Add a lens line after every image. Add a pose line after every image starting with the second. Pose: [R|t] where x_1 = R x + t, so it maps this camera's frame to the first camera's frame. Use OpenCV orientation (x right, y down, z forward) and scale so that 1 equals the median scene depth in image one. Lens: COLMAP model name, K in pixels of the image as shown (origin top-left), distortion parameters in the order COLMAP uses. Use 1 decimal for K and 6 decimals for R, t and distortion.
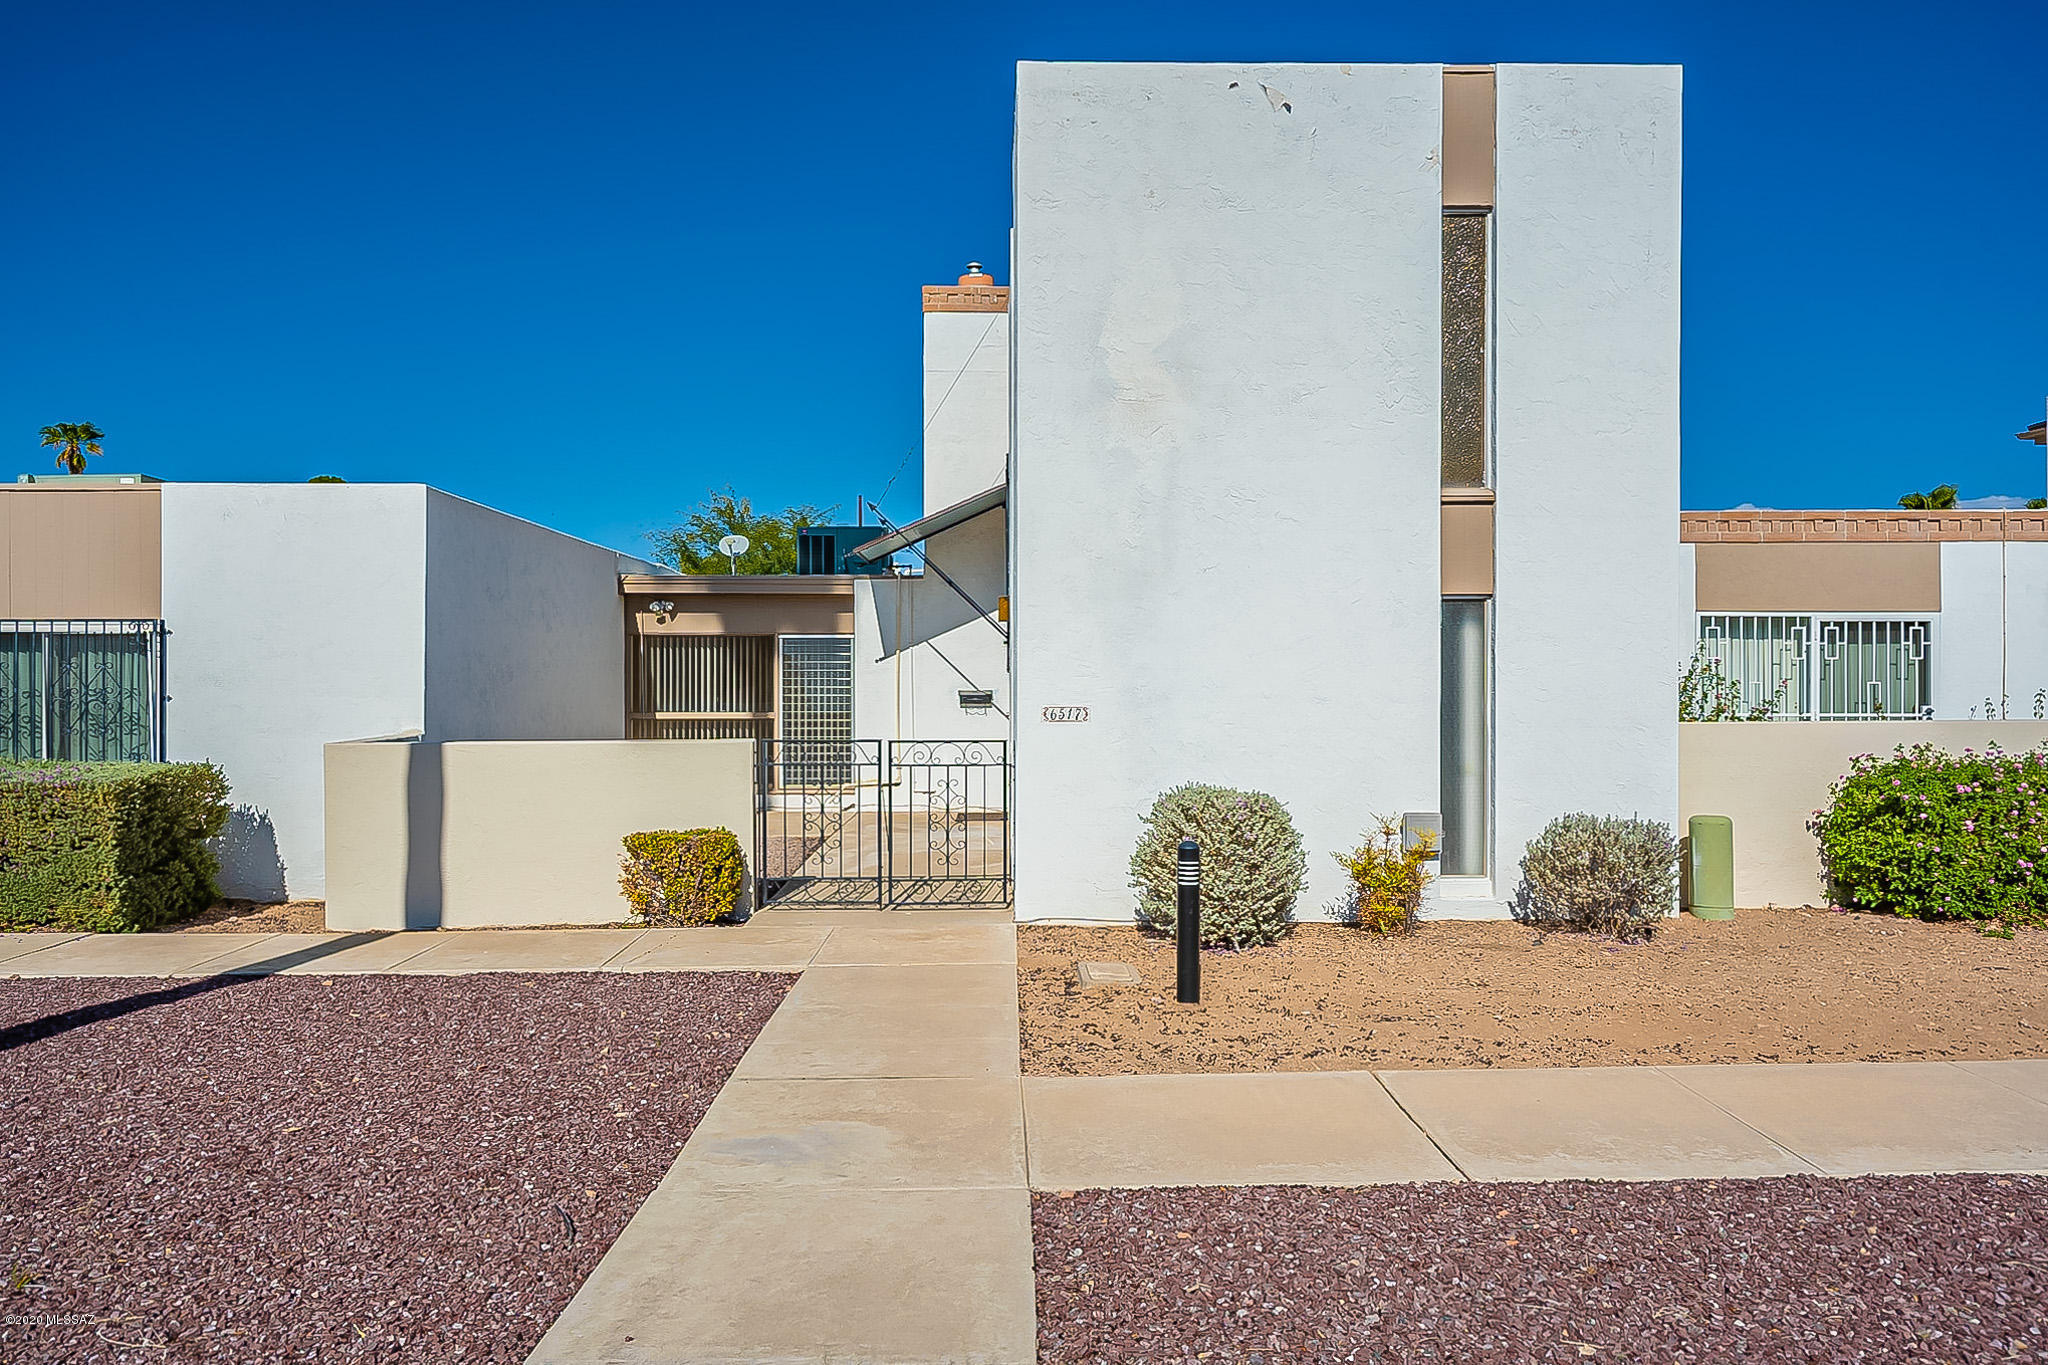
lens RADIAL K [[1354.5, 0, 1024.0], [0, 1354.5, 682.5], [0, 0, 1]] dist [0.001754, 0.001570]
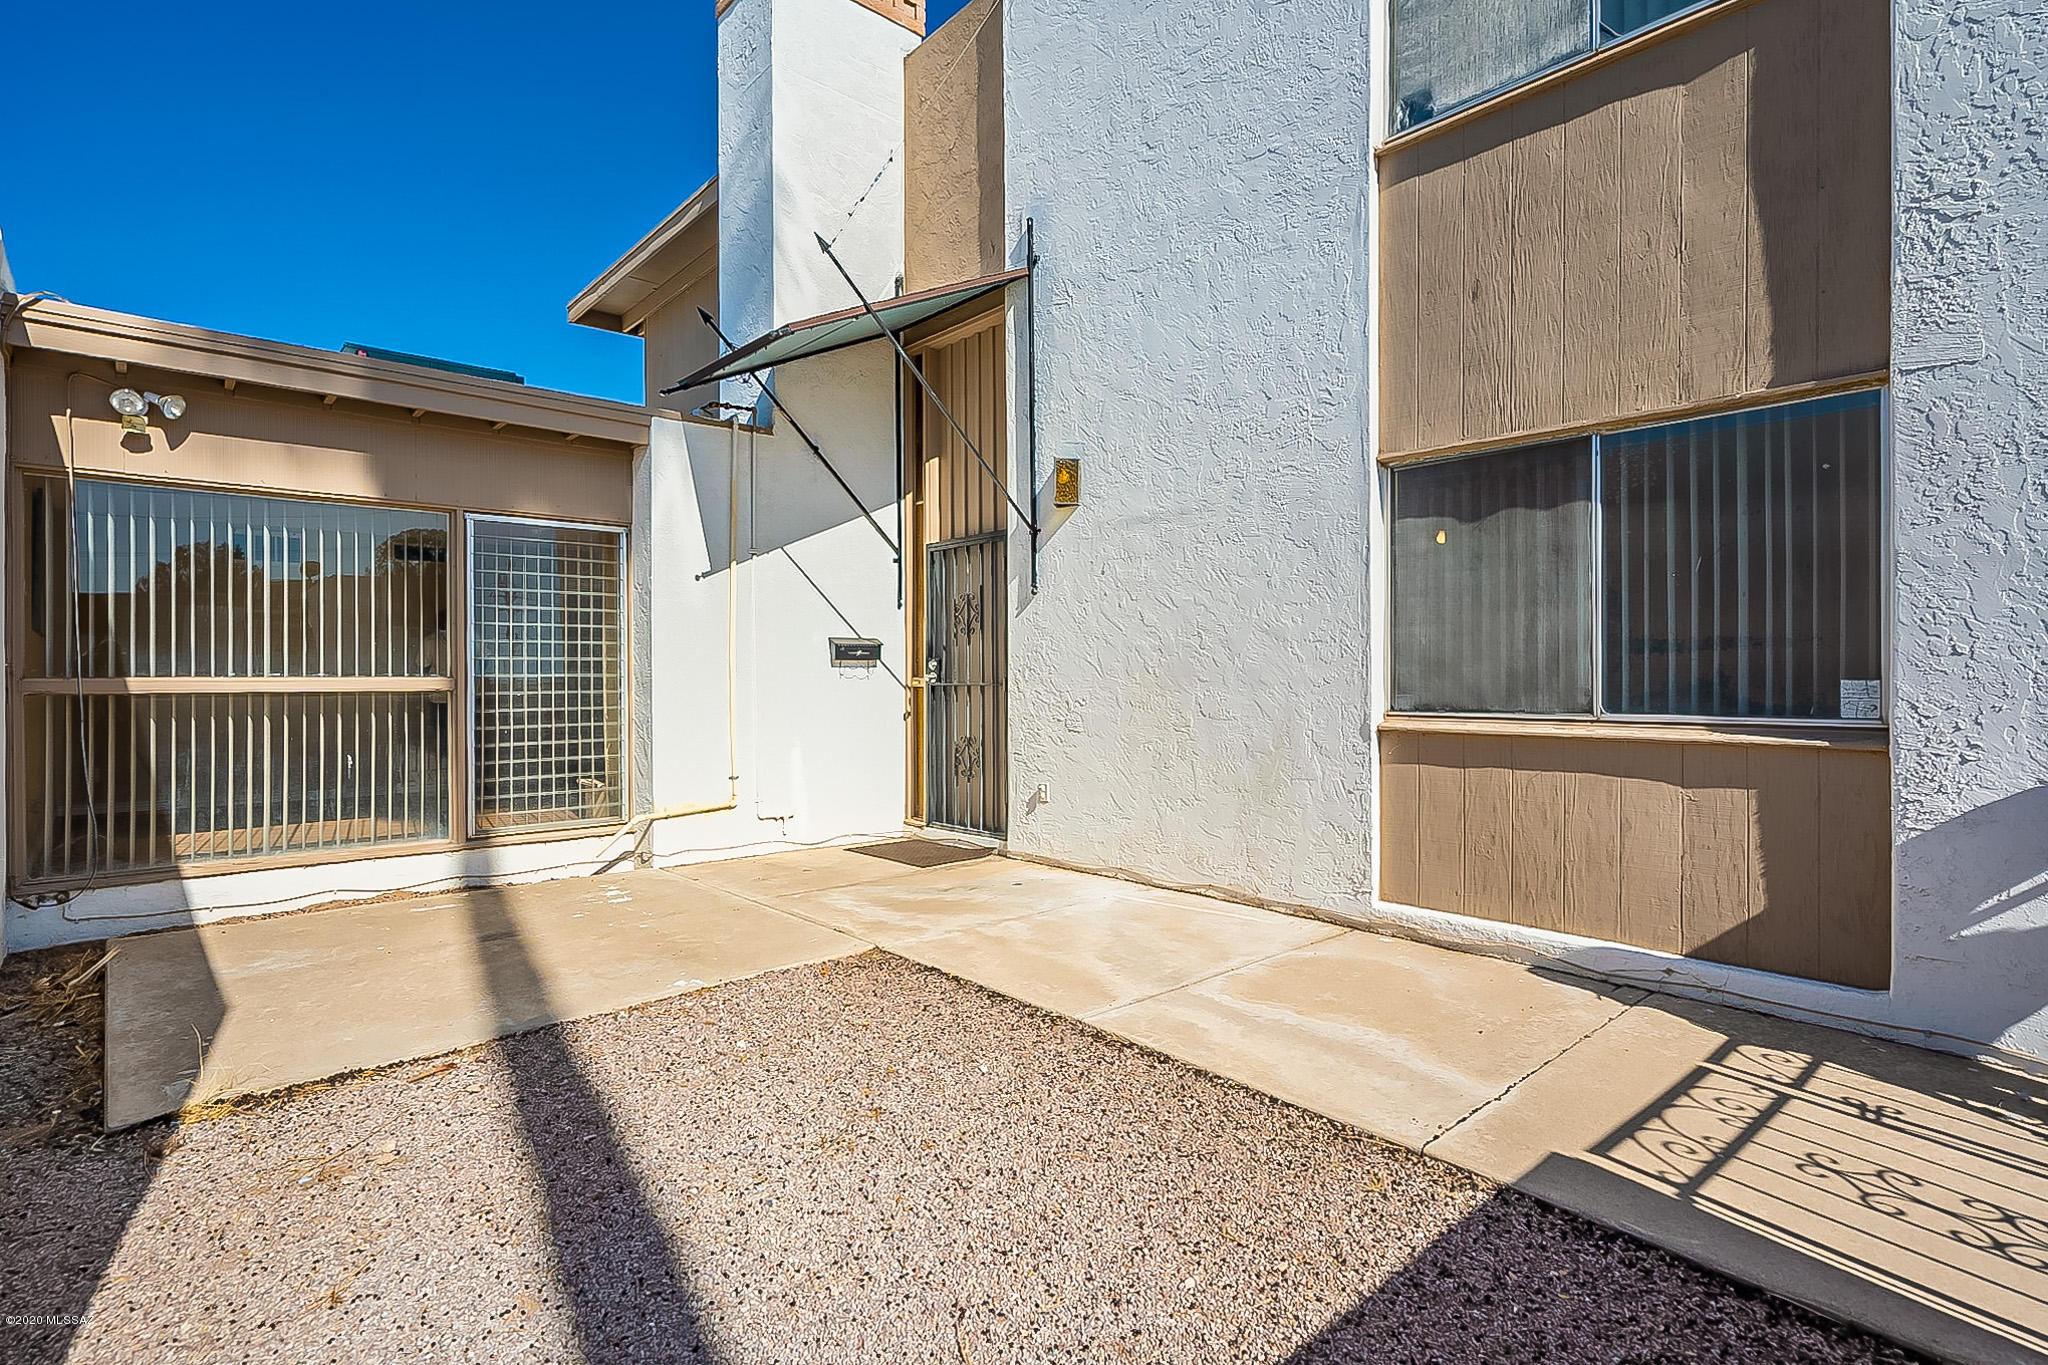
lens RADIAL K [[1009.7, 0, 1024.0], [0, 1009.7, 676.6], [0, 0, 1]] dist [0.005096, 0.000790]
pose [[0.761130, -0.000425, 0.648599, -0.472163], [0.004279, 0.999981, -0.004366, 0.044487], [-0.648585, 0.006099, 0.761118, 1.092038]]
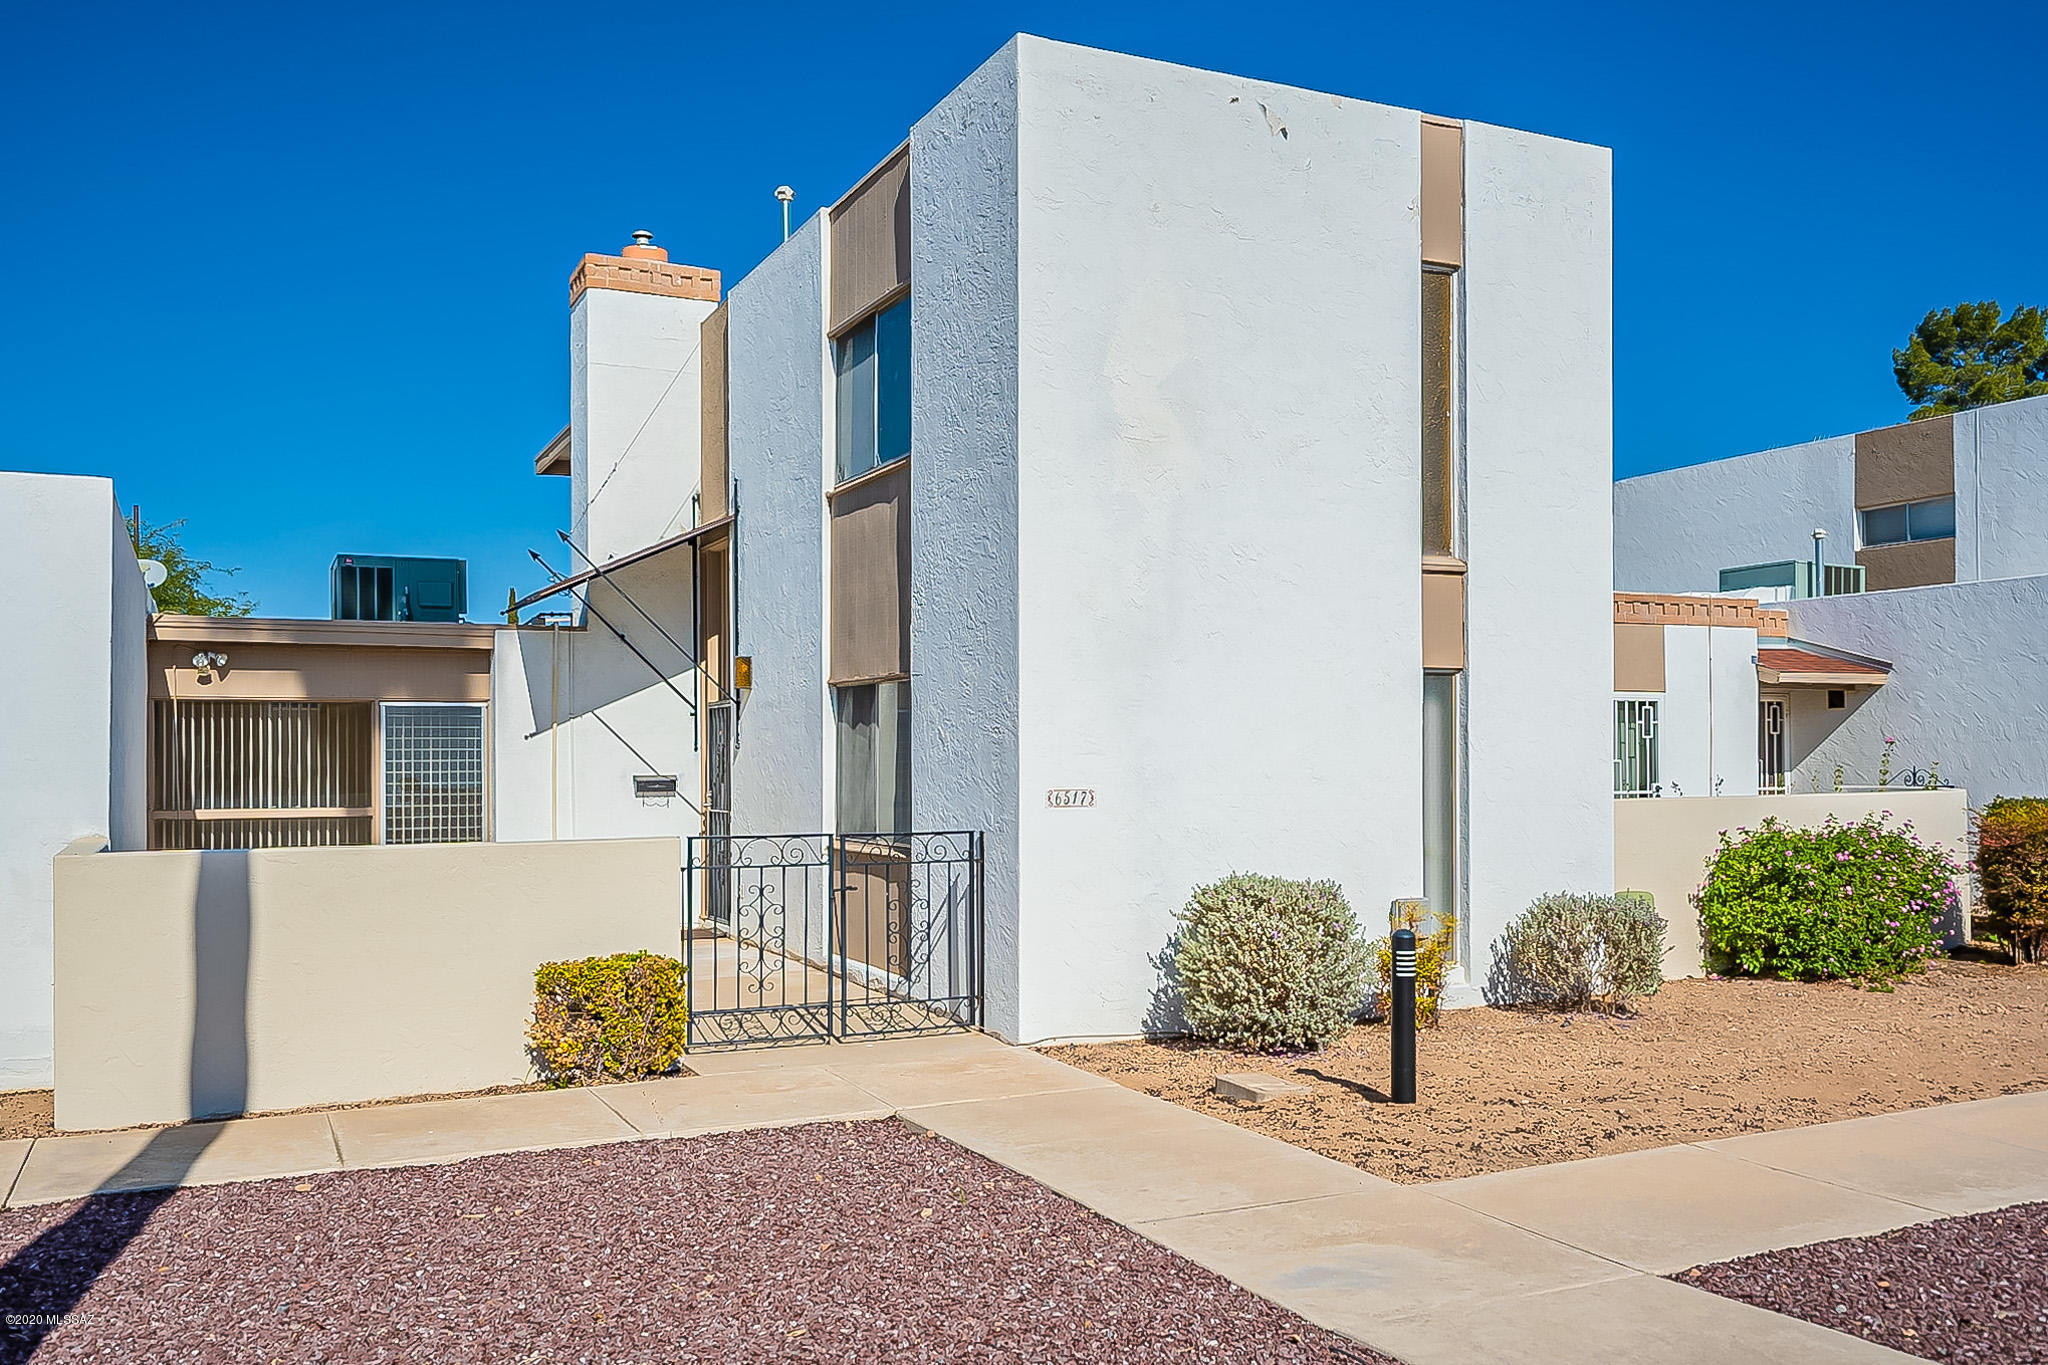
lens RADIAL K [[1694.0, 0, 1018.2], [0, 1694.0, 746.7], [0, 0, 1]] dist [0.002135, 0.002941]
pose [[0.913486, 0.000434, 0.406869, -0.431156], [0.004680, 0.999922, -0.011574, 0.002908], [-0.406842, 0.012477, 0.913413, 0.031104]]
